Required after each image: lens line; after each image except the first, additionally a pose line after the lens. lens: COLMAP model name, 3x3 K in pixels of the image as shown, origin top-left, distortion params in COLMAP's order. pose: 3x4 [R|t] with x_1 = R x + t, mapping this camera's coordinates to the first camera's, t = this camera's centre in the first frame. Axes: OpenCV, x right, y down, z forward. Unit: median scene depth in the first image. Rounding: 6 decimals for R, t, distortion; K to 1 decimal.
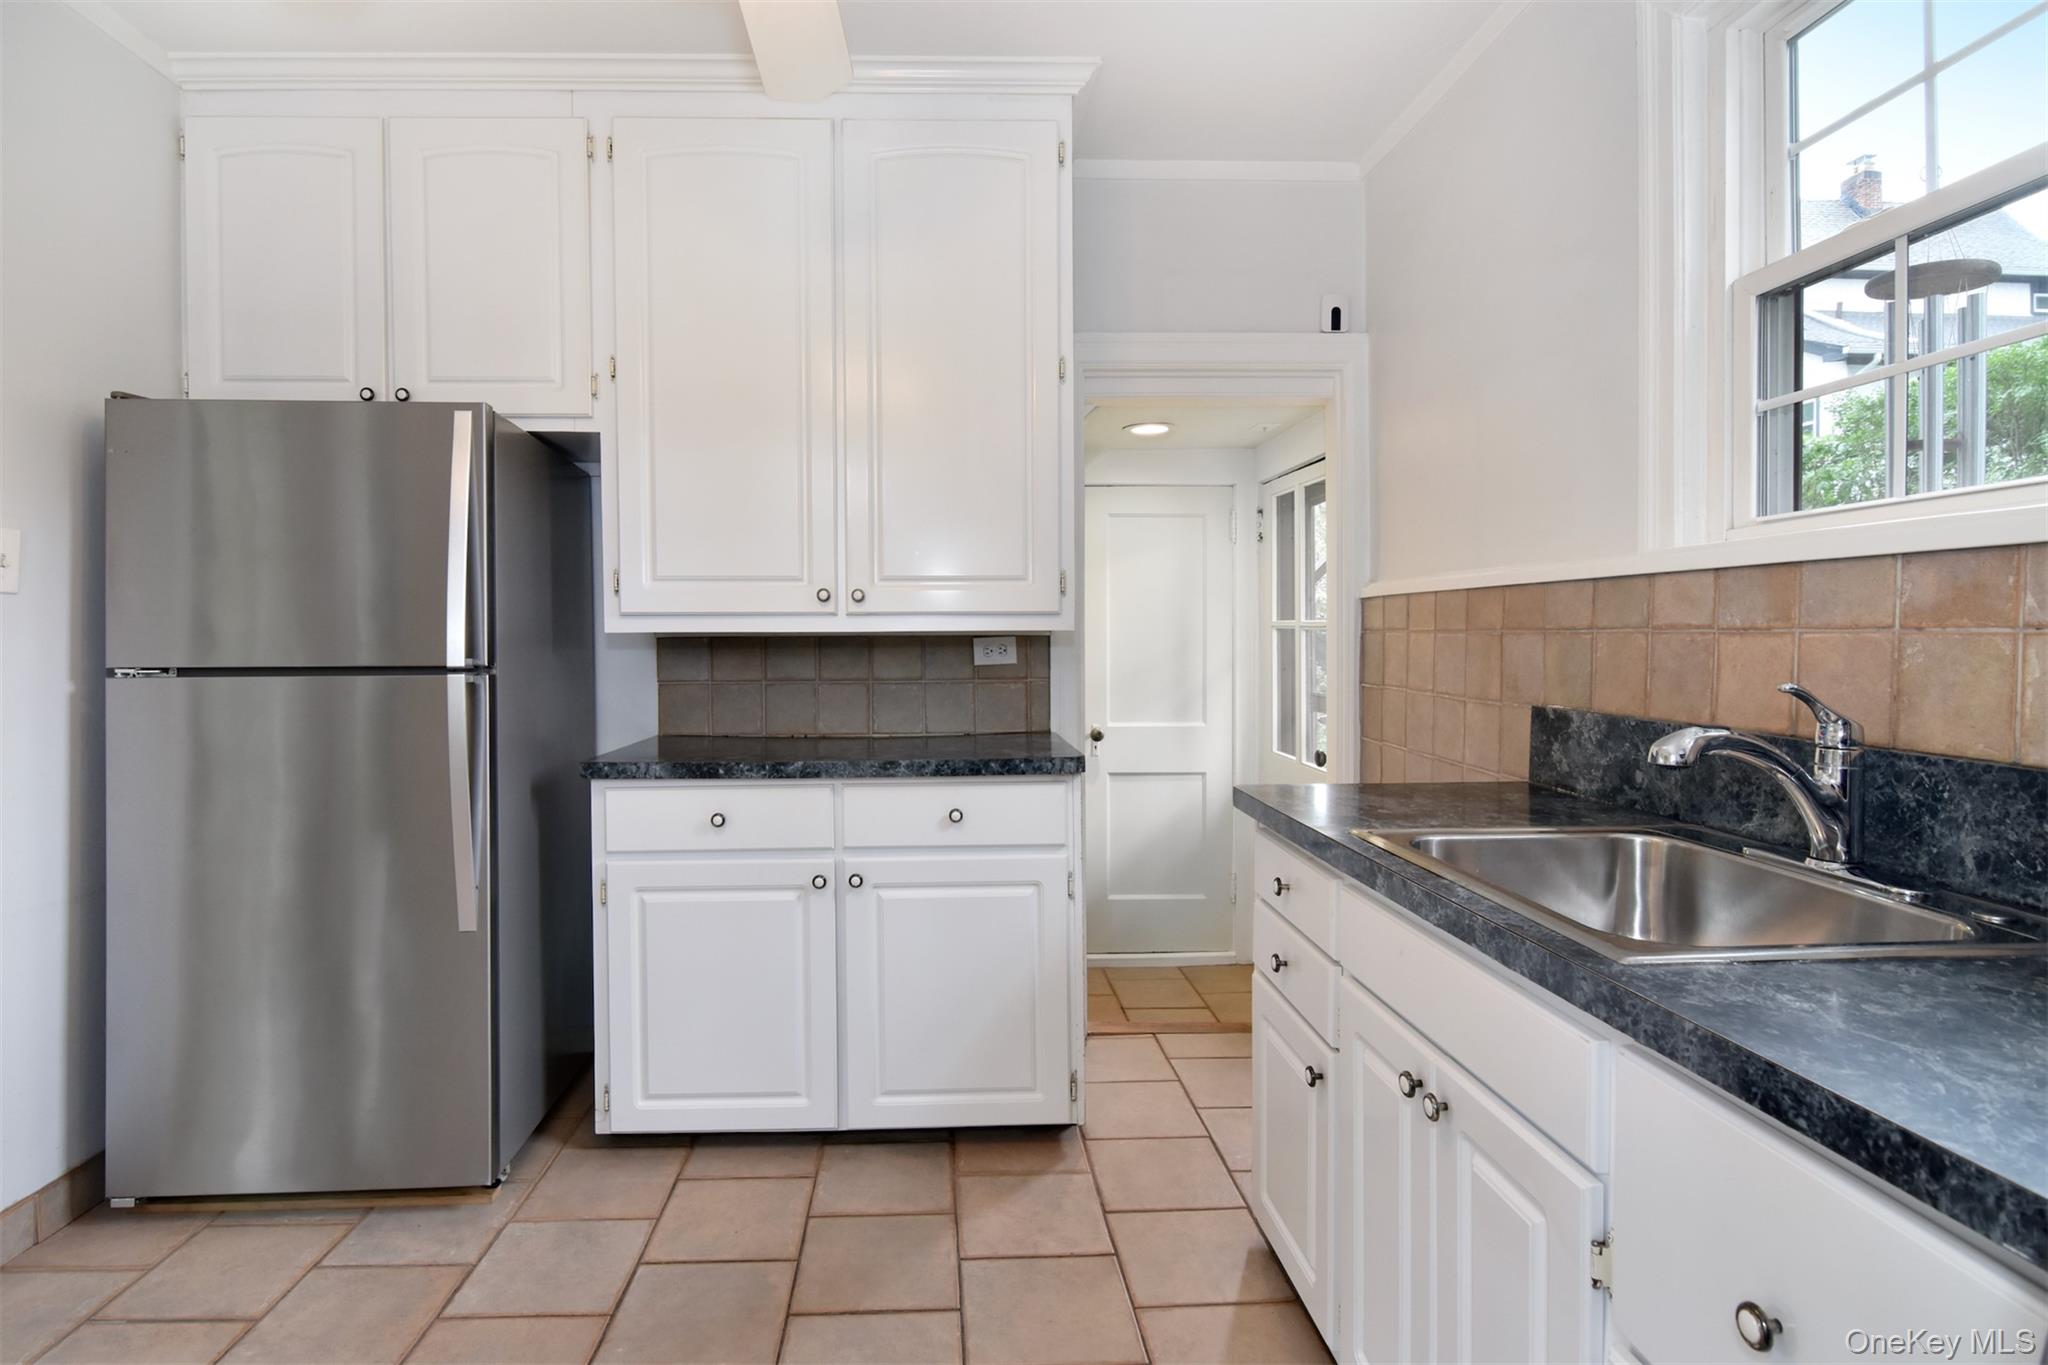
lens RADIAL K [[1043.8, 0, 1026.5], [0, 1043.8, 681.7], [0, 0, 1]] dist [0.001302, -0.001060]
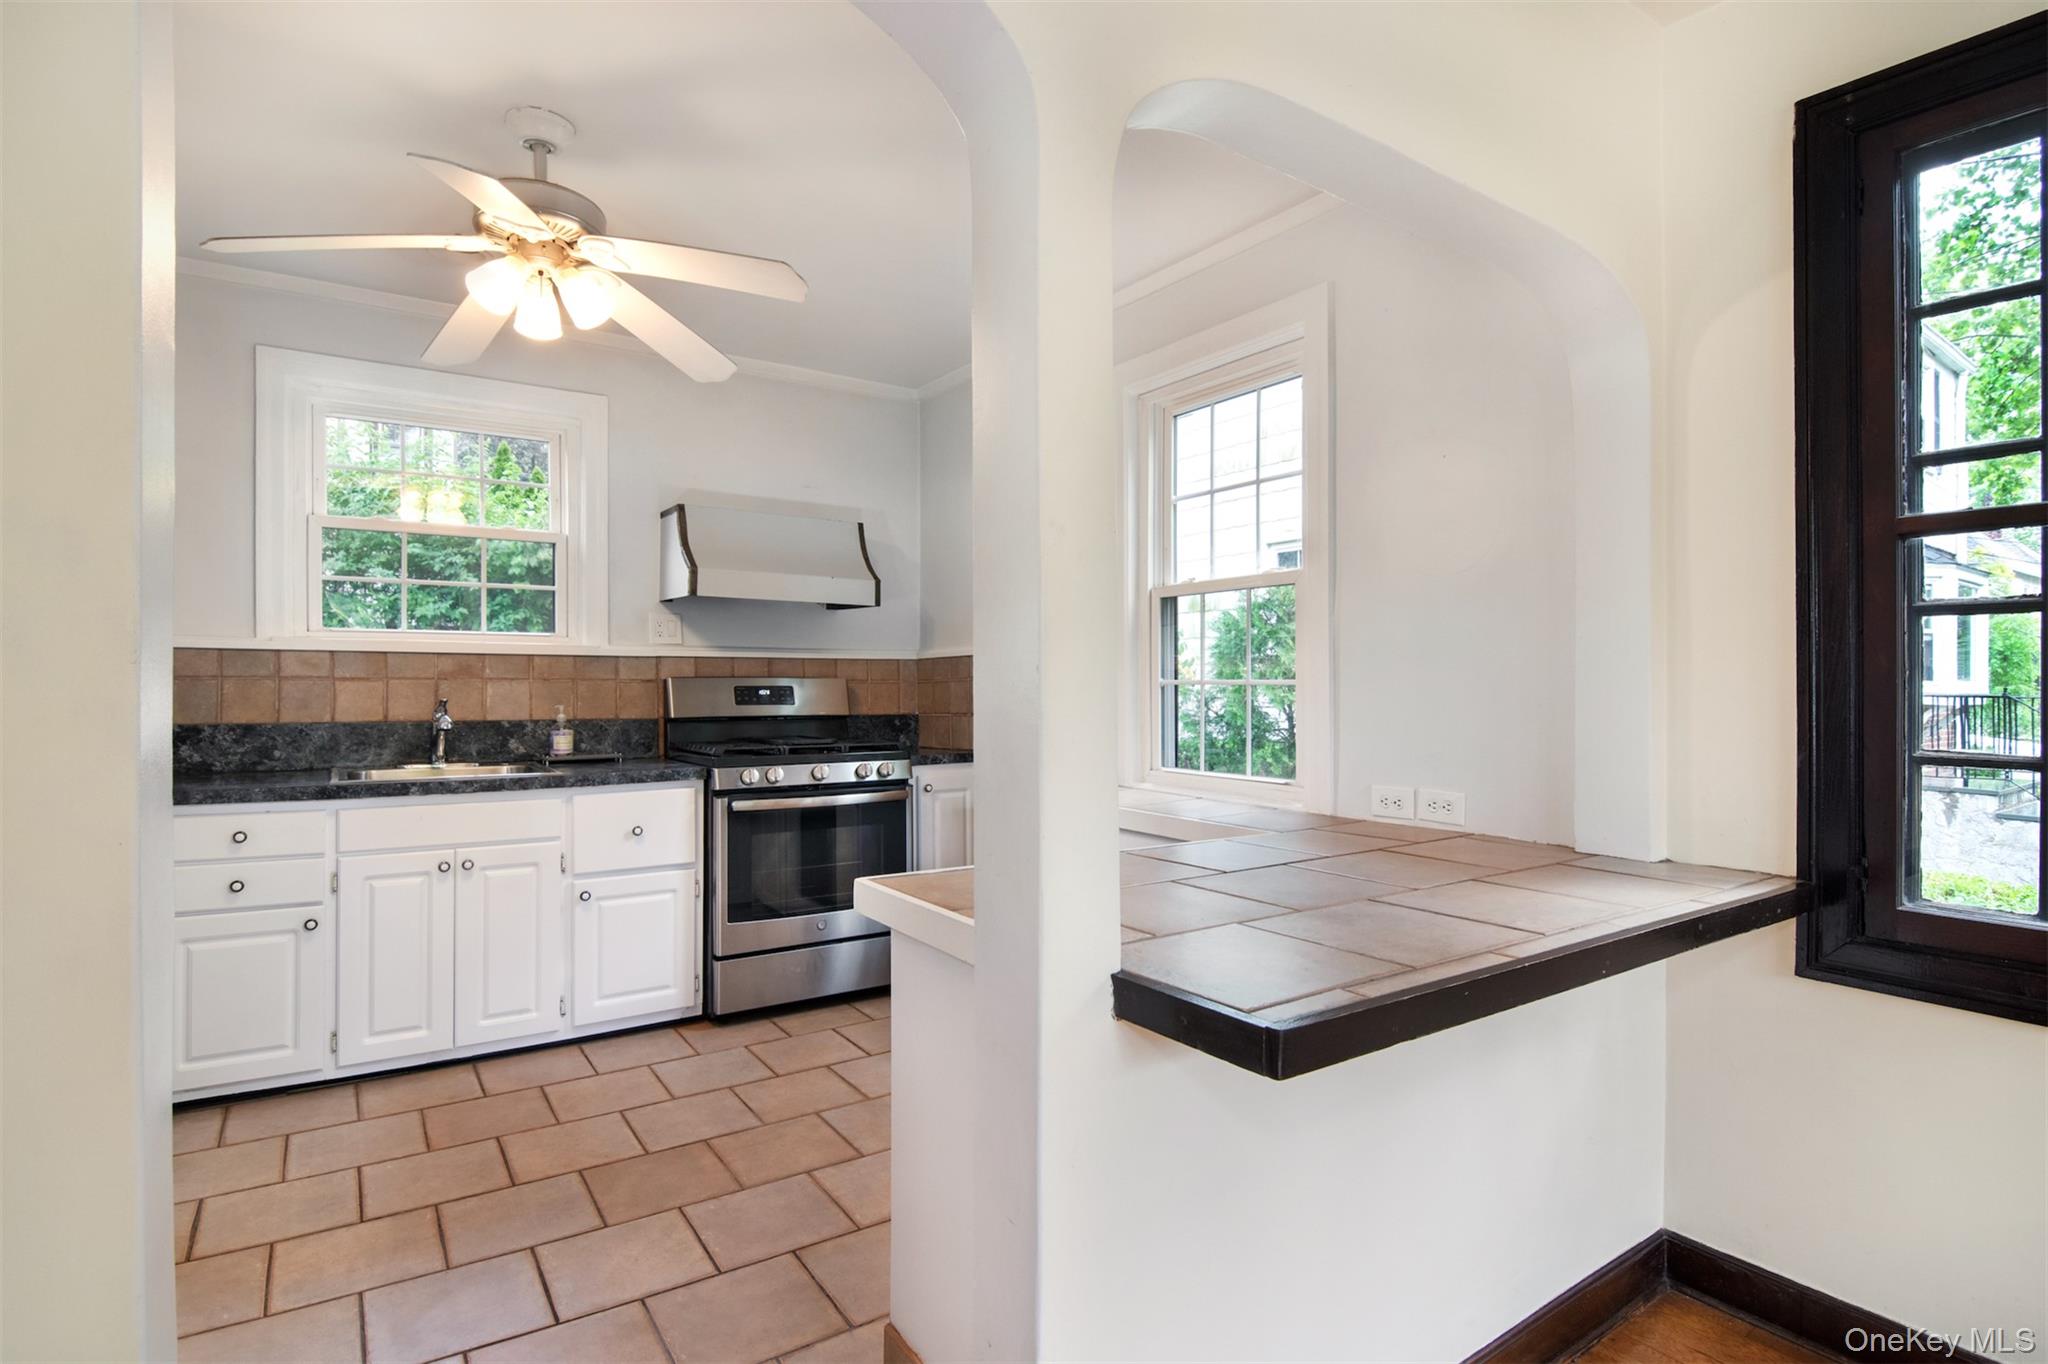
lens RADIAL K [[1011.3, 0, 1034.7], [0, 1011.3, 677.6], [0, 0, 1]] dist [-0.006552, -0.008344]
pose [[-0.534570, -0.002182, 0.845121, -1.527316], [0.029672, 0.999332, 0.021349, -0.042230], [-0.844603, 0.036489, -0.534148, 0.706293]]
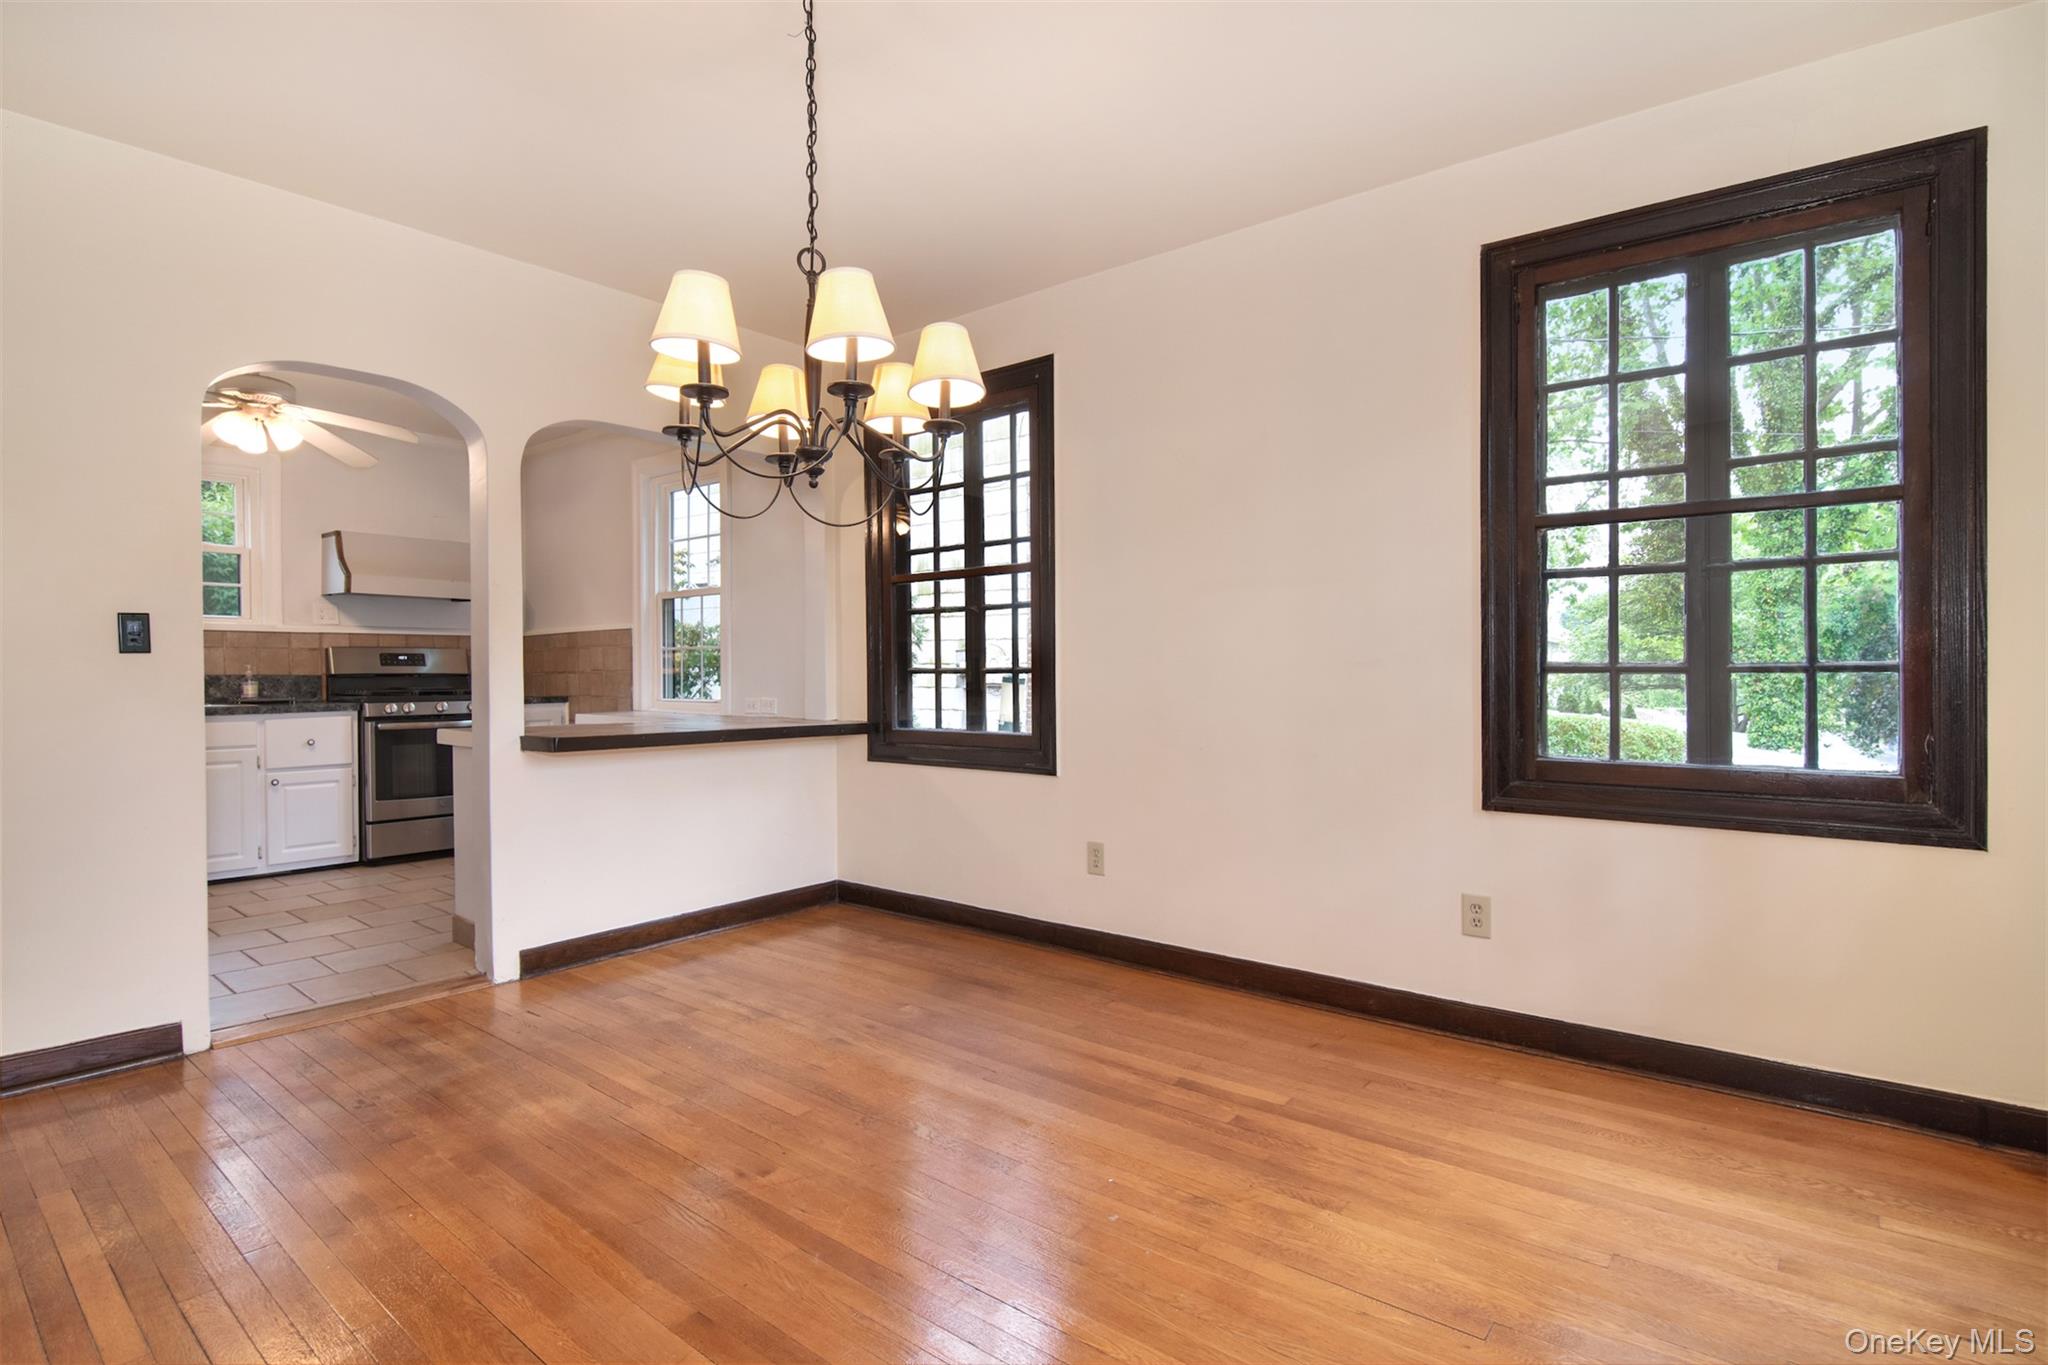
lens RADIAL K [[1011.3, 0, 1021.9], [0, 1011.3, 681.5], [0, 0, 1]] dist [-0.006552, -0.008344]
pose [[-0.742491, -0.009669, 0.669786, -2.914308], [0.026585, 0.998683, 0.043888, 0.003838], [-0.669328, 0.050393, -0.741256, 1.078123]]
